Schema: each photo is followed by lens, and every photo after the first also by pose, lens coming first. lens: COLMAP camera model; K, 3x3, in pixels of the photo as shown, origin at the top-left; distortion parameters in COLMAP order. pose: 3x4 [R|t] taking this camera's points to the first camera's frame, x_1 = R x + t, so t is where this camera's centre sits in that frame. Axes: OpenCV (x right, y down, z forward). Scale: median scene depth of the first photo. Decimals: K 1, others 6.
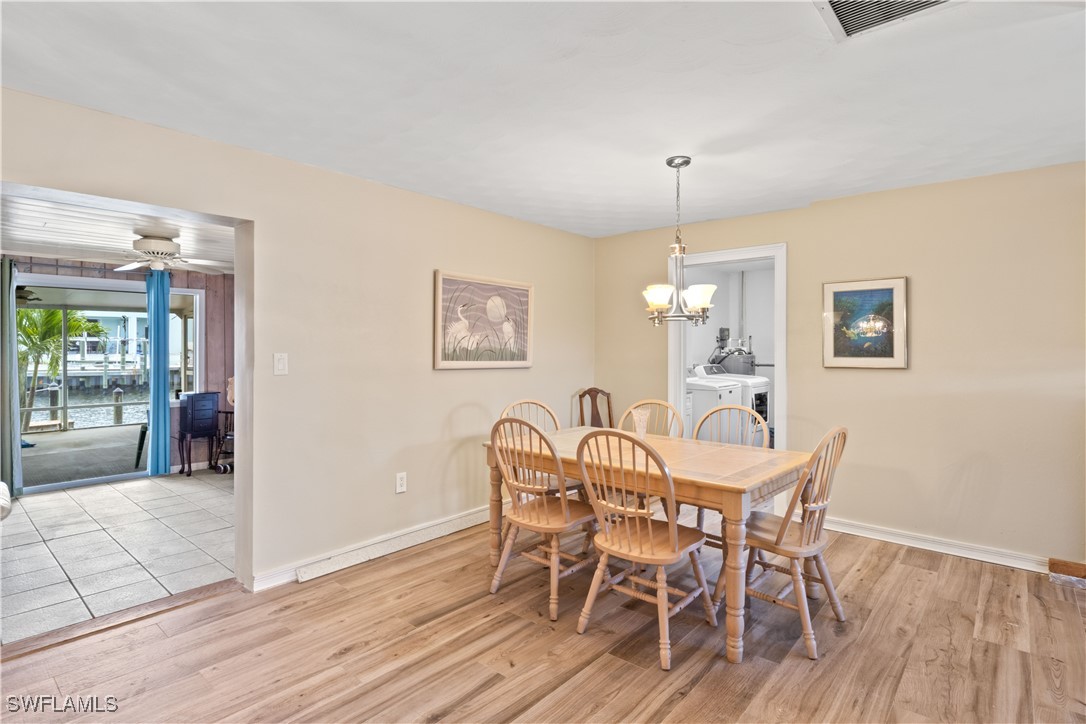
lens RADIAL K [[544.0, 0, 541.0], [0, 544.0, 350.0], [0, 0, 1]] dist [-0.004754, -0.002783]
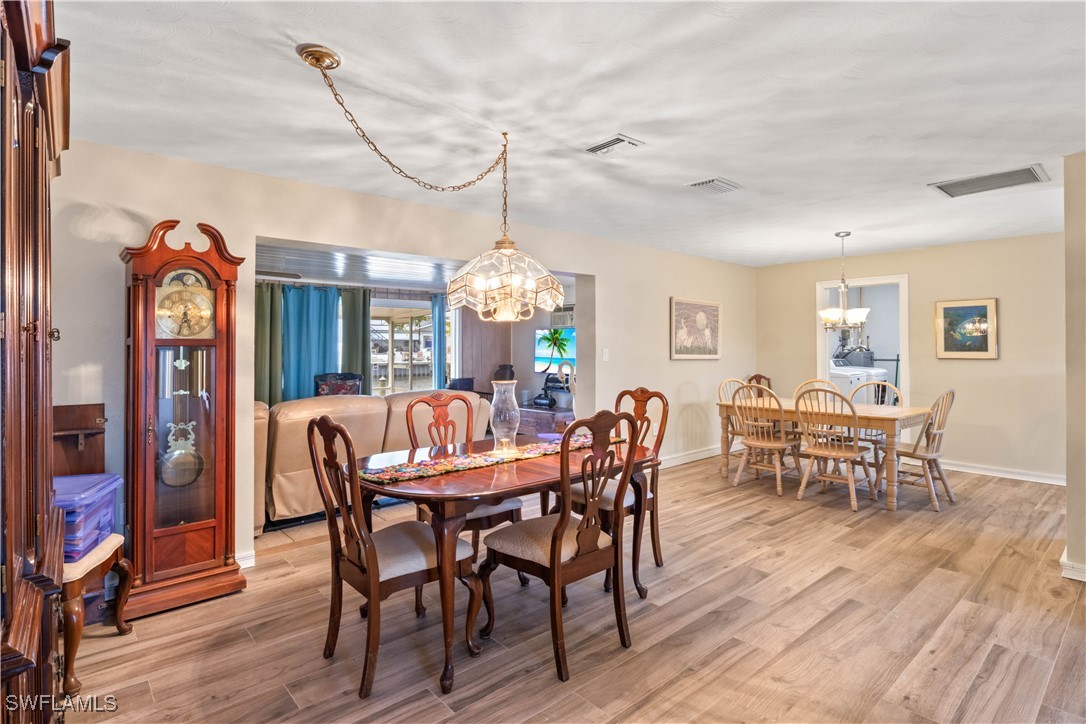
lens RADIAL K [[544.0, 0, 543.6], [0, 544.0, 339.7], [0, 0, 1]] dist [-0.004754, -0.002783]
pose [[0.990849, -0.004129, -0.134915, -0.336864], [0.001772, 0.999844, -0.017585, 0.004582], [0.134967, 0.017185, 0.990701, -0.599137]]
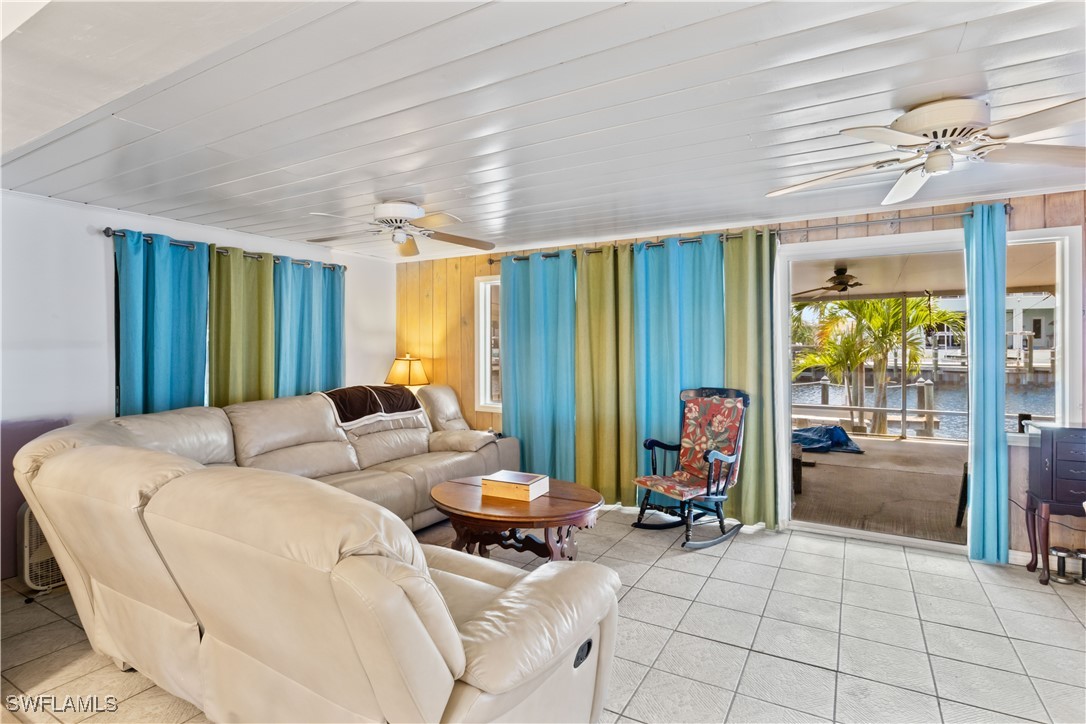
lens RADIAL K [[544.0, 0, 551.4], [0, 544.0, 343.1], [0, 0, 1]] dist [-0.004754, -0.002783]
pose [[0.203716, -0.004541, -0.979019, -0.343087], [0.000731, 0.999990, -0.004486, 0.003682], [0.979030, 0.000199, 0.203717, 0.624909]]
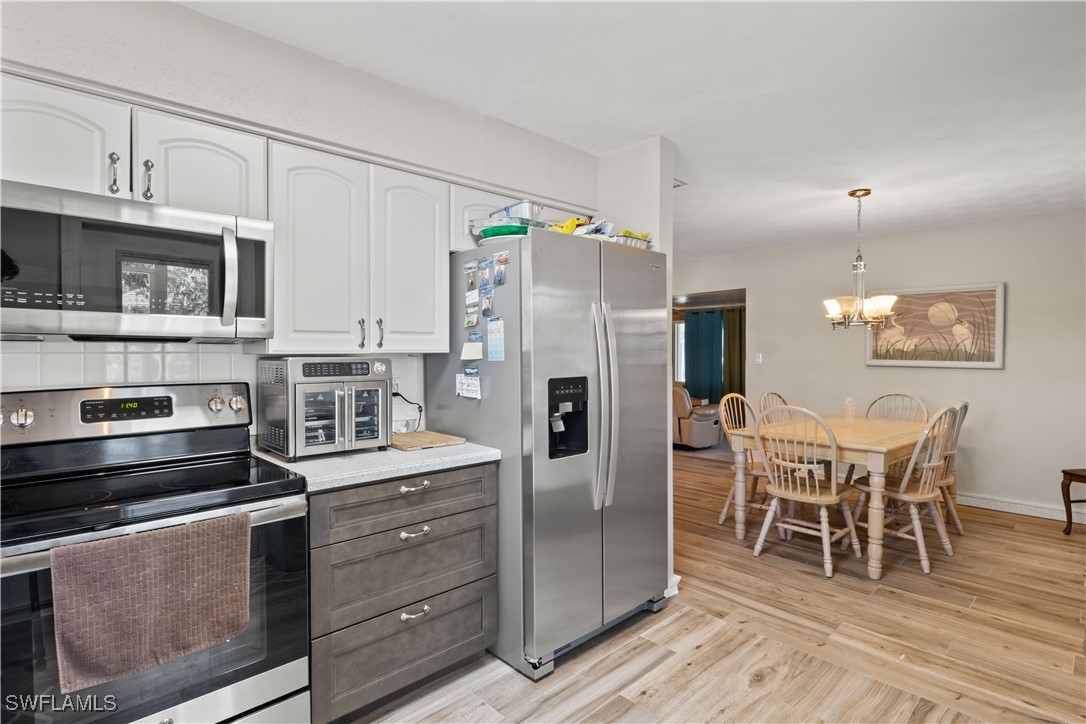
lens RADIAL K [[544.0, 0, 547.5], [0, 544.0, 358.3], [0, 0, 1]] dist [-0.004754, -0.002783]
pose [[-0.088338, 0.008916, -0.996051, 1.168839], [-0.001991, 0.999956, 0.009128, 0.006984], [0.996089, 0.002789, -0.088316, 0.320877]]
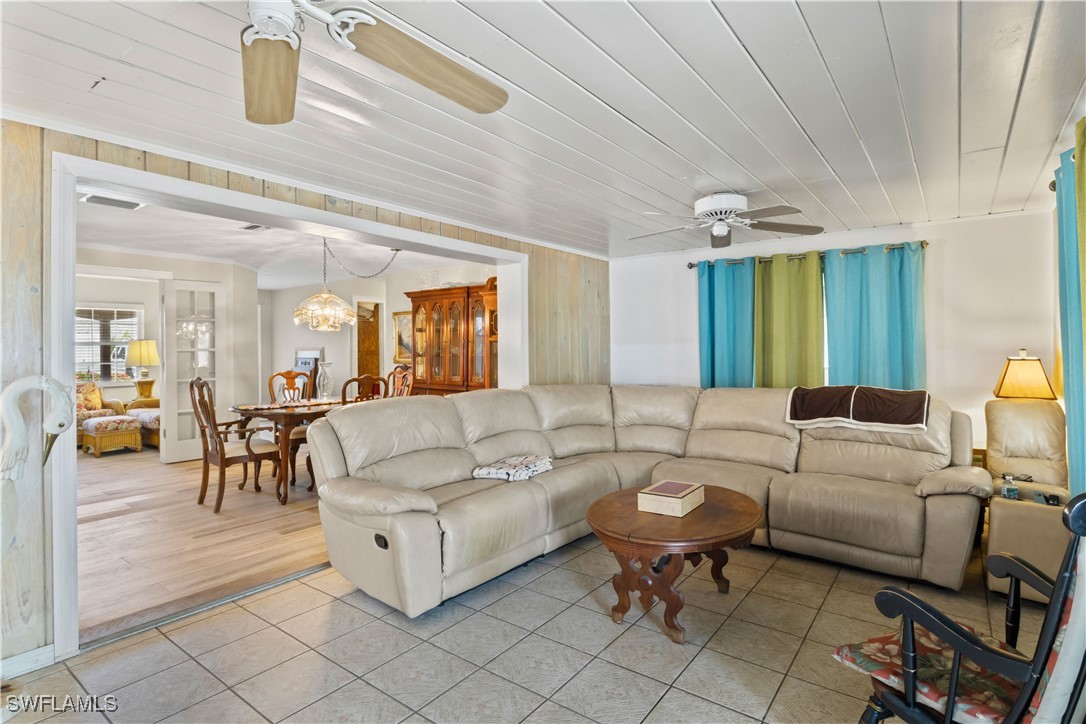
lens RADIAL K [[544.0, 0, 545.8], [0, 544.0, 344.7], [0, 0, 1]] dist [-0.004754, -0.002783]
pose [[-0.997116, 0.009231, -0.075329, -0.903362], [0.009416, 0.999953, -0.002106, 0.010046], [0.075306, -0.002810, -0.997157, 1.400490]]
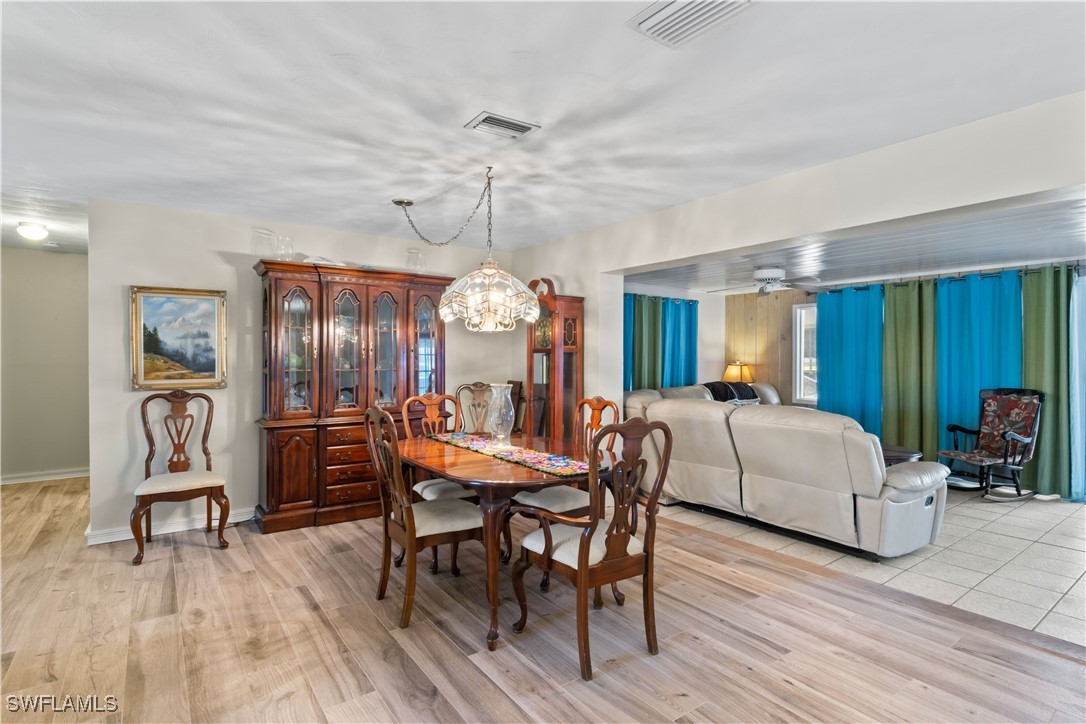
lens RADIAL K [[544.0, 0, 547.3], [0, 544.0, 357.1], [0, 0, 1]] dist [-0.004754, -0.002783]
pose [[-0.221140, 0.005458, -0.975227, 0.264159], [-0.002426, 0.999978, 0.006147, 0.001198], [0.975239, 0.003725, -0.221122, 0.314292]]
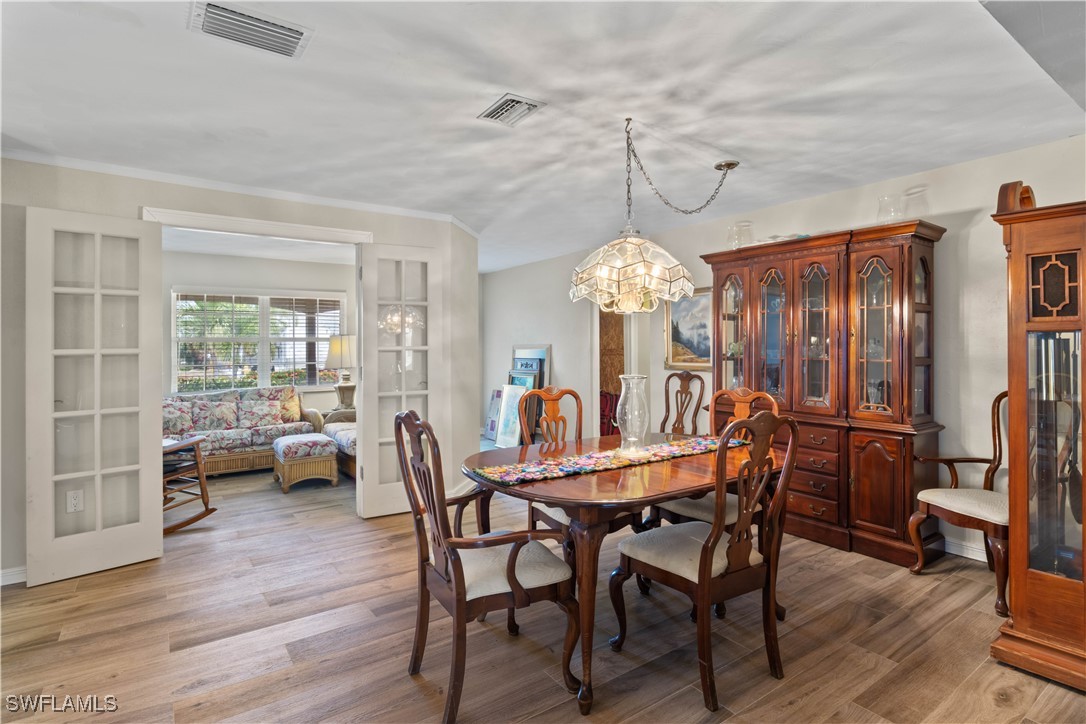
lens RADIAL K [[544.0, 0, 546.1], [0, 544.0, 341.4], [0, 0, 1]] dist [-0.004754, -0.002783]
pose [[-0.972622, 0.008366, 0.232241, -0.528467], [0.007114, 0.999955, -0.006227, 0.007320], [-0.232283, -0.004405, -0.972638, 0.722680]]
